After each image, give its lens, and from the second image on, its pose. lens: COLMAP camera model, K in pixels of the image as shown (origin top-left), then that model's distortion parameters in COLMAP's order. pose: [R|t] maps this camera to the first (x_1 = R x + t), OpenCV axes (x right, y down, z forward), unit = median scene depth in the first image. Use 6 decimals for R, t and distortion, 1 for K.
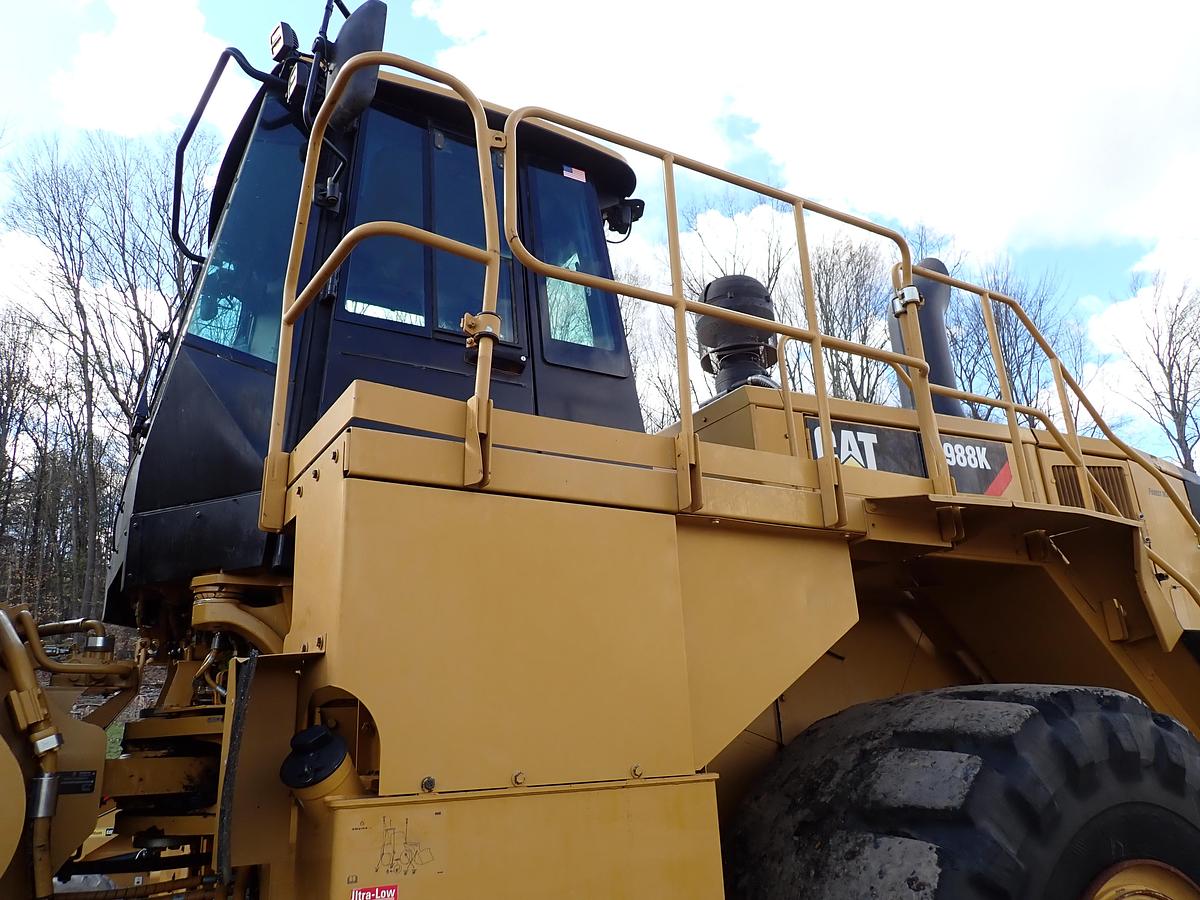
lens RADIAL K [[885.9, 0, 600.5], [0, 885.9, 446.5], [0, 0, 1]] dist [0.004716, -0.013126]
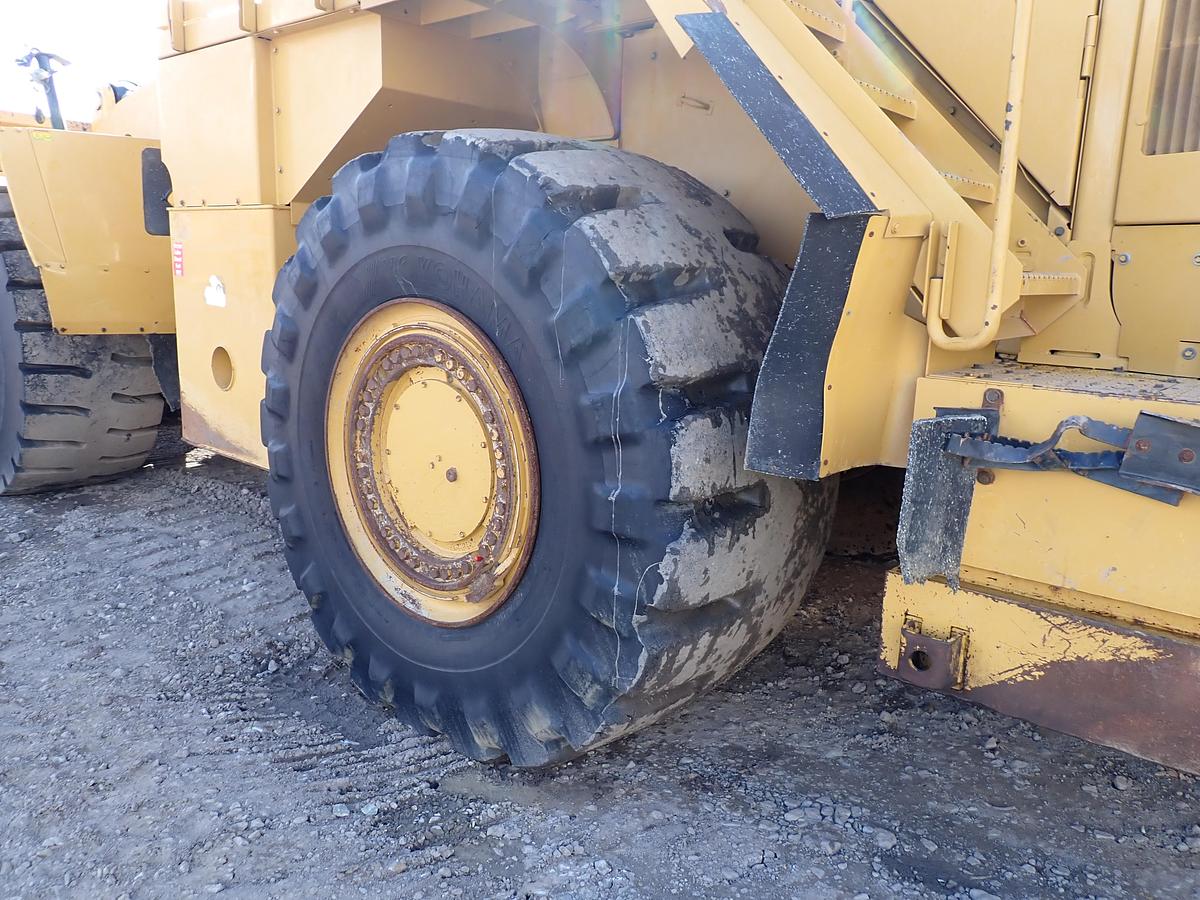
lens RADIAL K [[885.9, 0, 600.5], [0, 885.9, 446.5], [0, 0, 1]] dist [0.004716, -0.013126]
pose [[0.312886, 0.246631, -0.917211, 1.655691], [0.246268, 0.911605, 0.329132, 0.324973], [0.917308, -0.328860, 0.224491, 0.879690]]
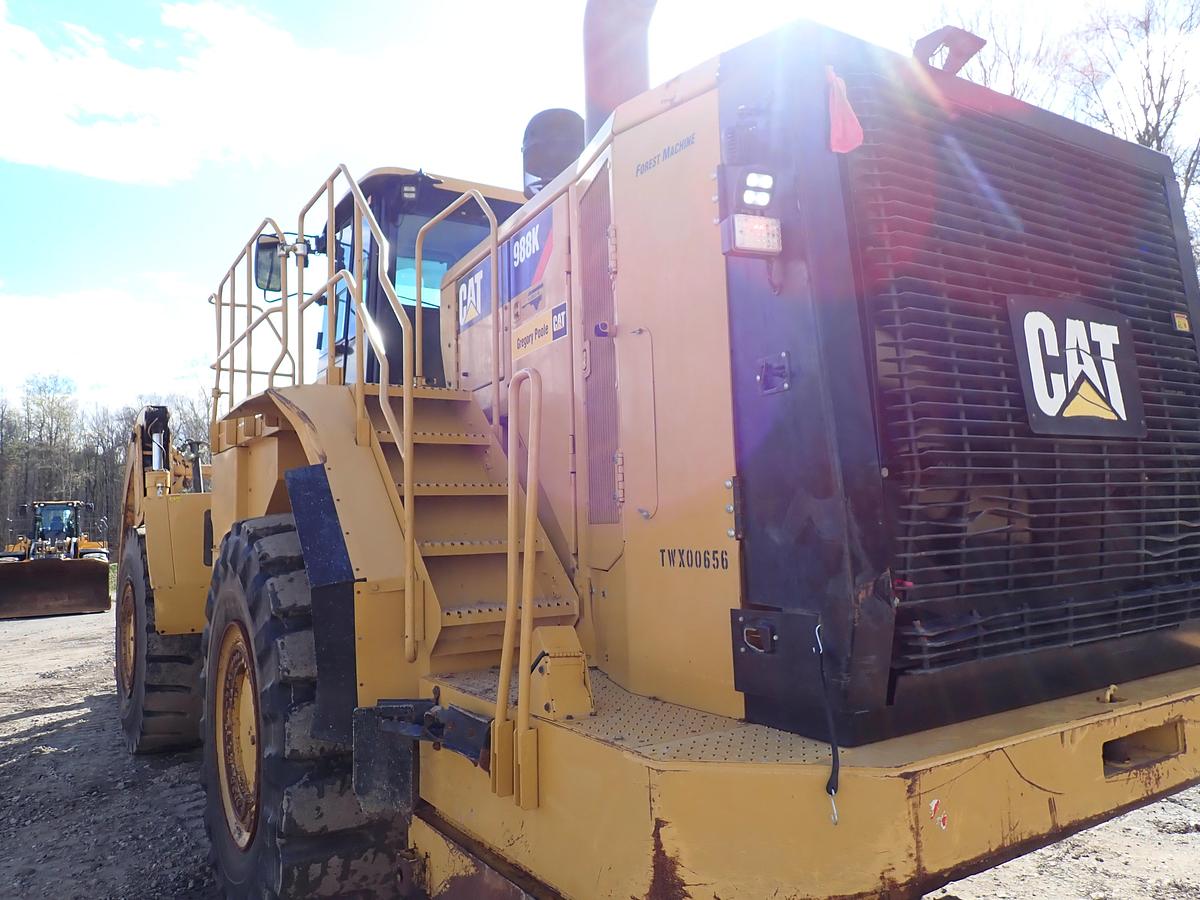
lens RADIAL K [[890.0, 0, 600.3], [0, 890.0, 447.9], [0, 0, 1]] dist [0.003799, -0.012833]
pose [[0.031682, -0.037557, -0.998792, 2.275714], [0.332018, 0.942944, -0.024925, 0.416505], [0.942741, -0.330827, 0.042344, 1.650384]]
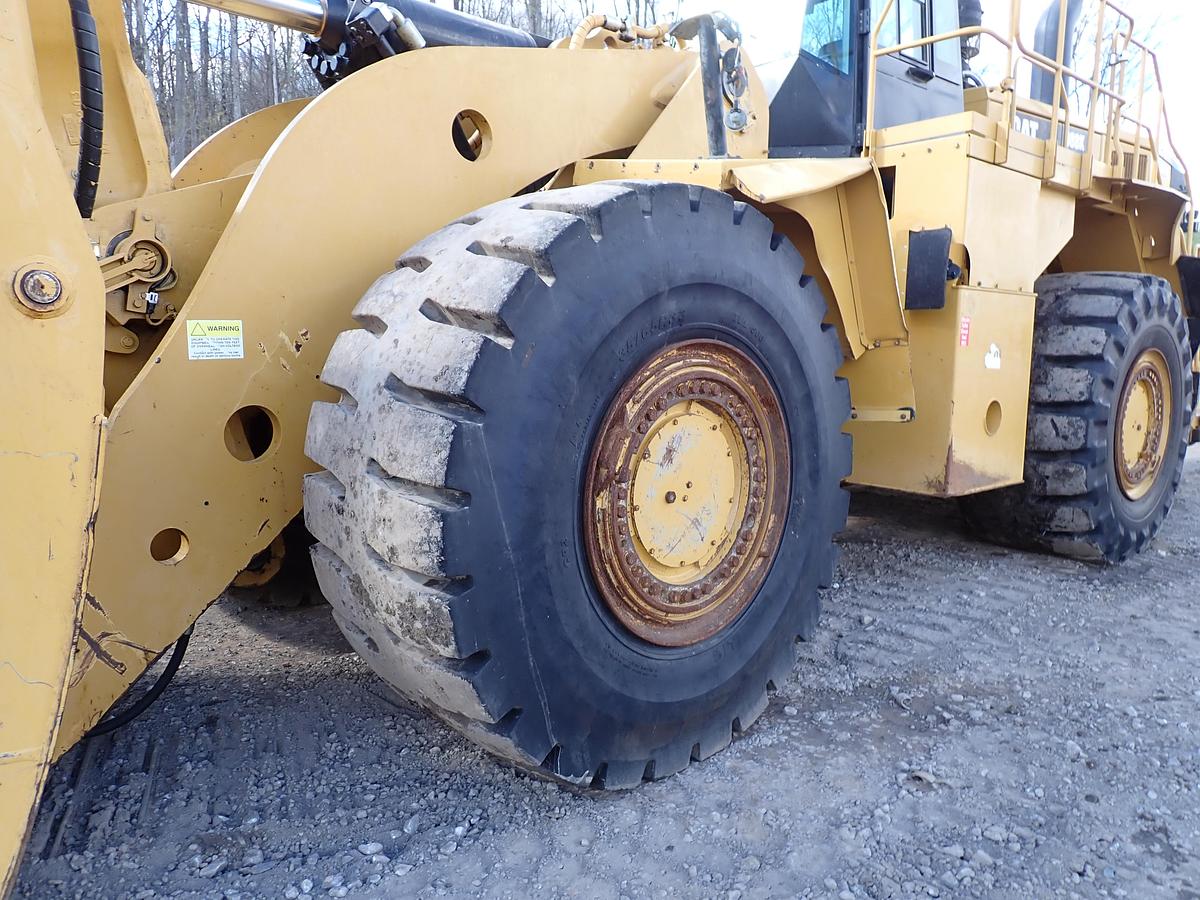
lens RADIAL K [[885.4, 0, 600.3], [0, 885.4, 447.6], [0, 0, 1]] dist [0.001824, -0.000390]
pose [[0.982042, 0.042500, 0.183812, -1.239435], [-0.117455, 0.900177, 0.419386, -0.107397], [-0.147640, -0.433445, 0.889004, -0.975039]]
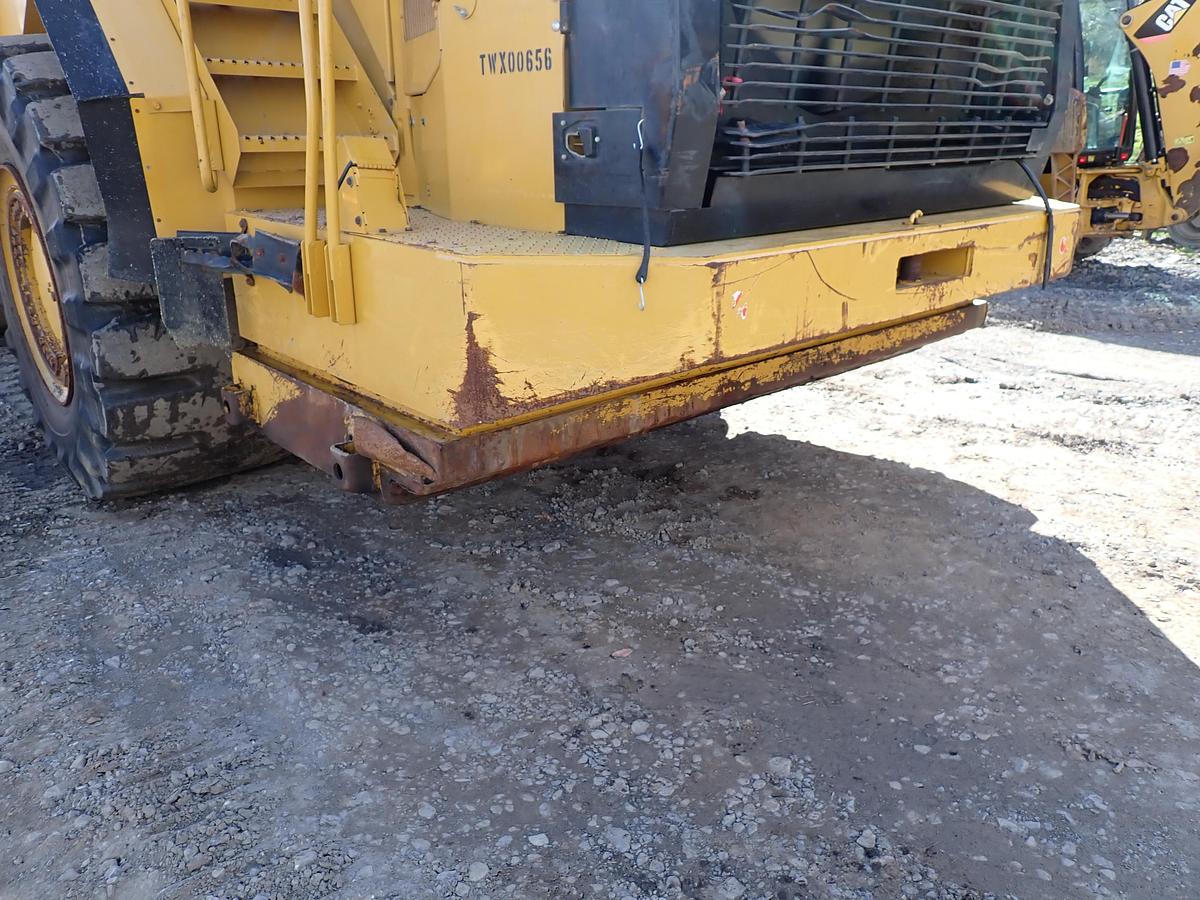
lens RADIAL K [[885.4, 0, 600.3], [0, 885.4, 447.6], [0, 0, 1]] dist [0.001824, -0.000390]
pose [[0.190414, 0.374522, -0.907456, 2.256817], [0.291747, 0.861017, 0.416574, 0.533371], [0.937351, -0.344069, 0.054684, 1.646921]]
